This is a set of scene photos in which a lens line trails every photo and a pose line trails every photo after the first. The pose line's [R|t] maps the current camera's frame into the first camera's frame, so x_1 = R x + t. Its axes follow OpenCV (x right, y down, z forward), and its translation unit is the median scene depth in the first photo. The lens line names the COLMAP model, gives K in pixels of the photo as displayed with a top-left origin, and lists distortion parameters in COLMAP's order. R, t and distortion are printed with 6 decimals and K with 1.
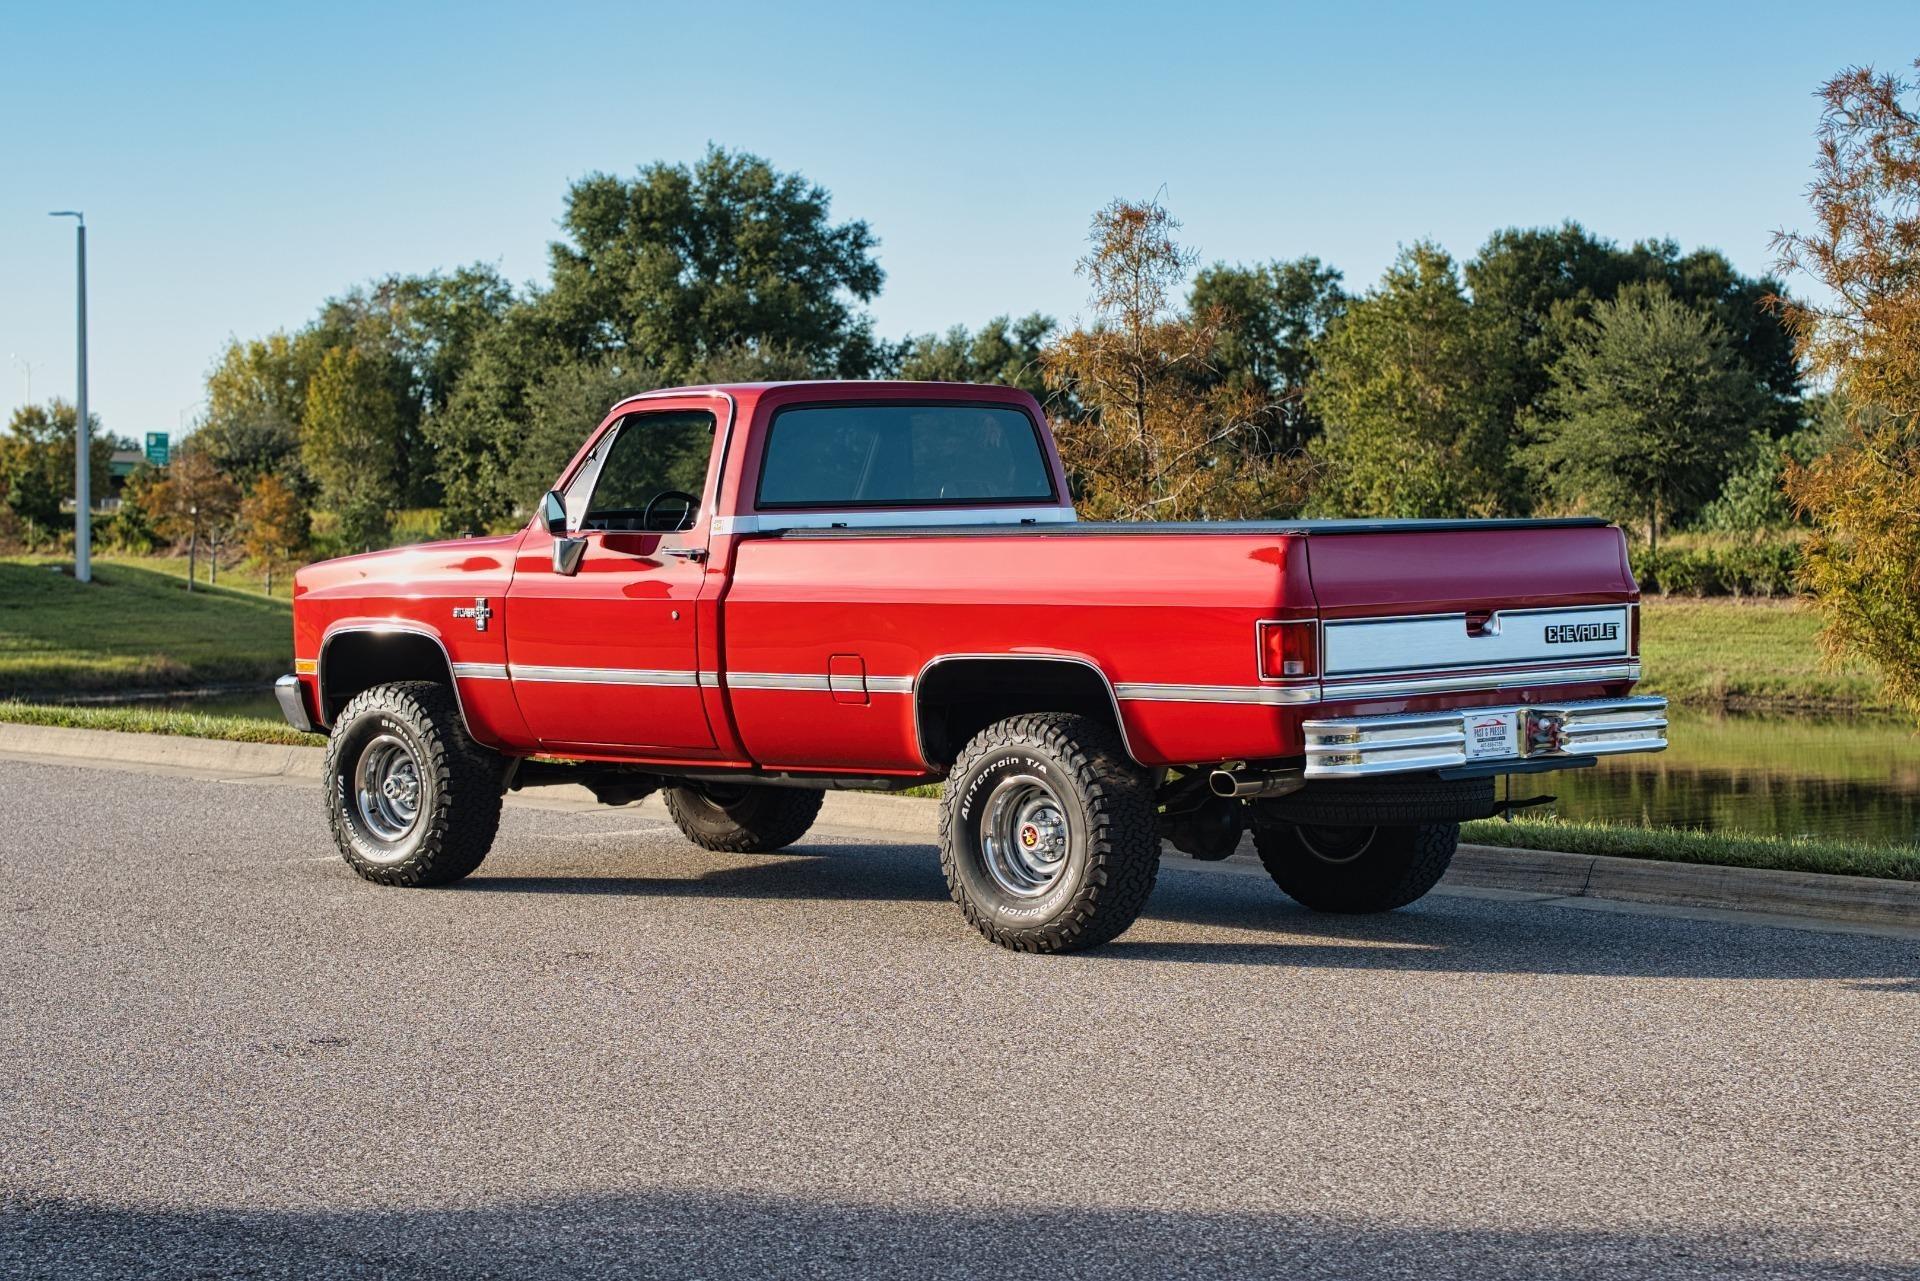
lens RADIAL K [[4158.7, 0, 959.2], [0, 4158.7, 636.2], [0, 0, 1]] dist [0.167820, 0.344741]
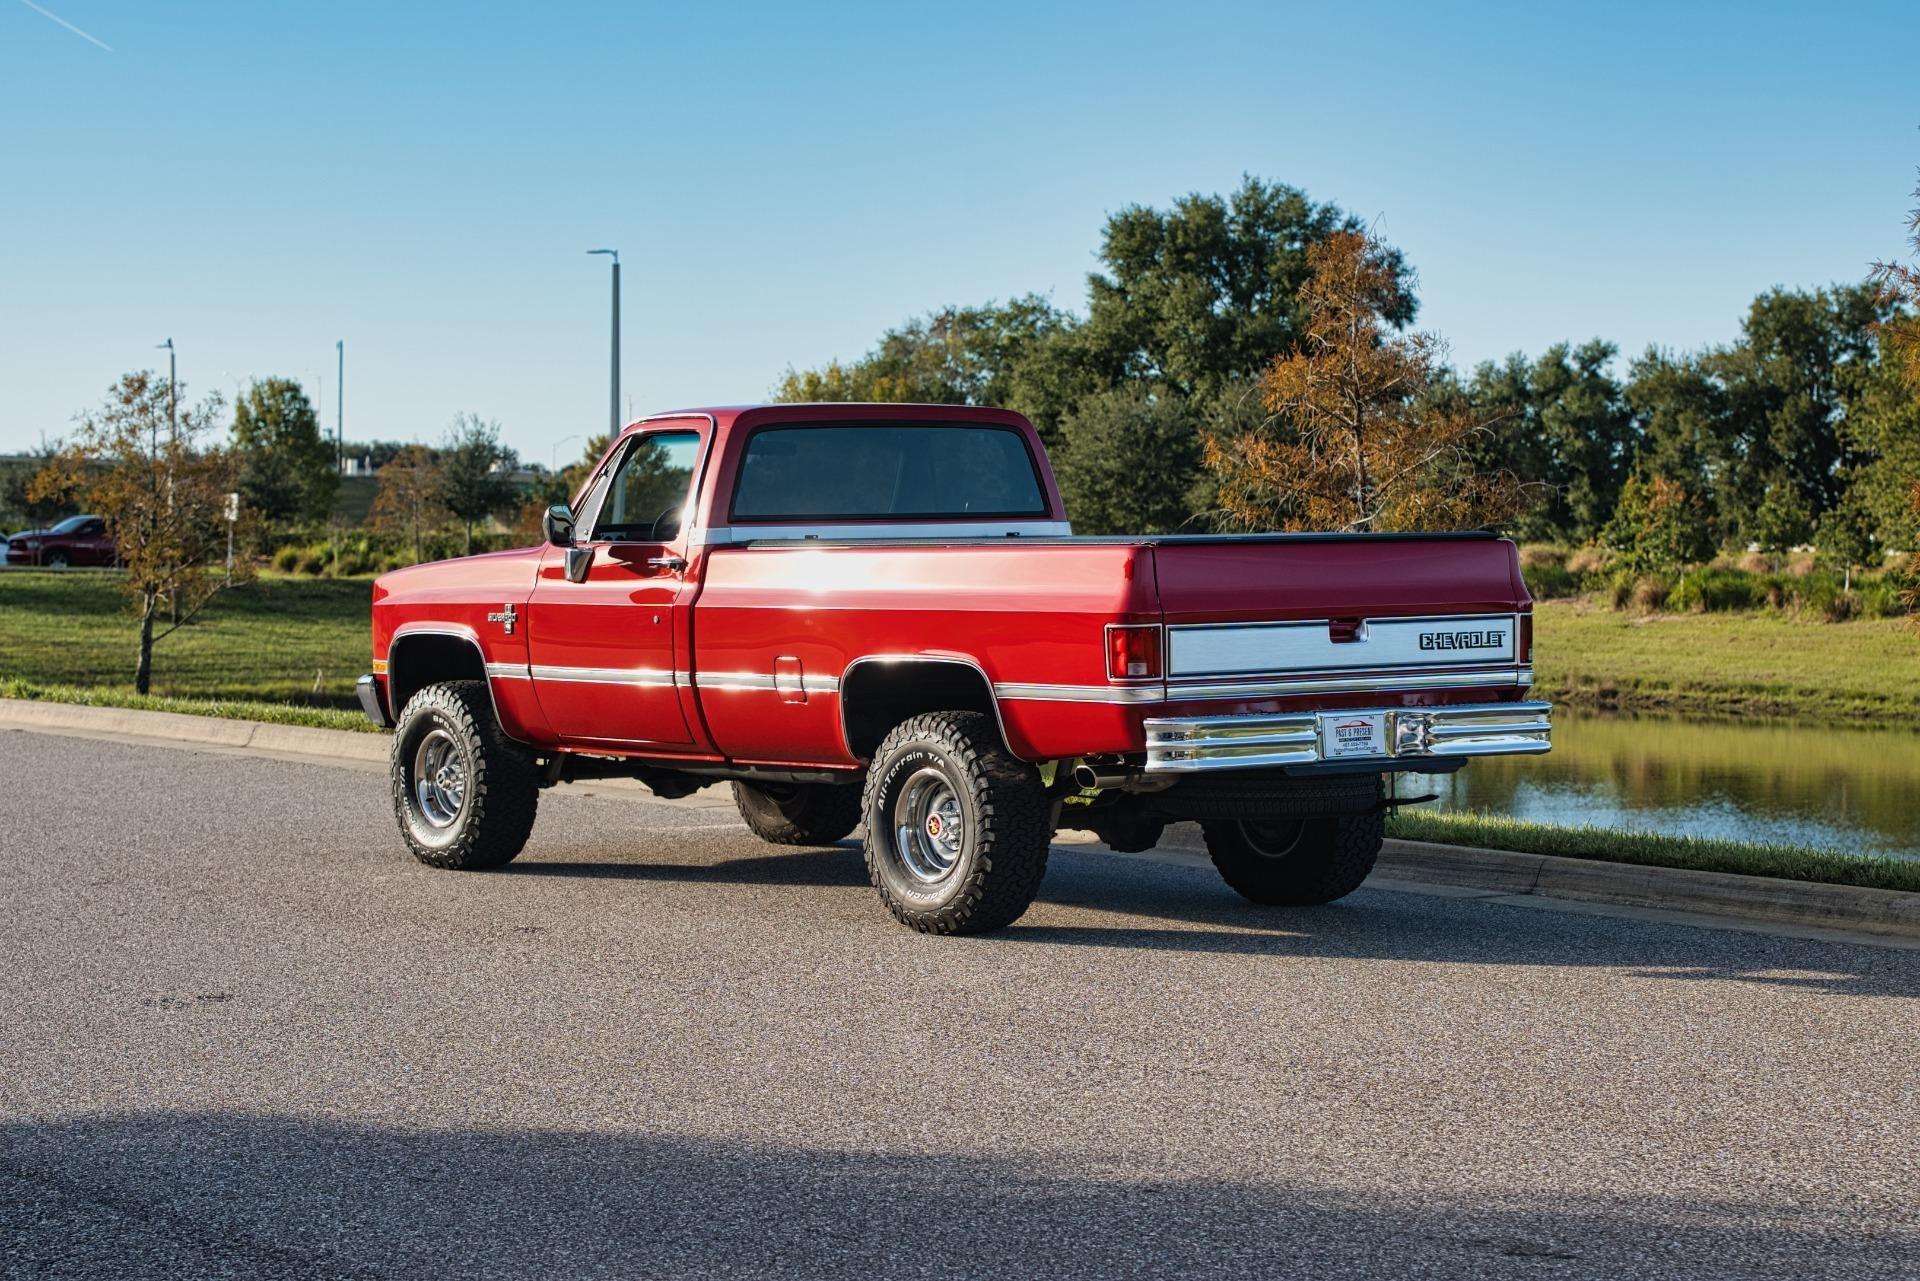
lens RADIAL K [[4123.4, 0, 949.6], [0, 4123.4, 640.8], [0, 0, 1]] dist [0.169476, 0.093999]
pose [[0.988889, 0.006724, -0.148505, 0.154206], [-0.007502, 0.999961, -0.004684, 0.004543], [0.148468, 0.005746, 0.988901, -0.046150]]
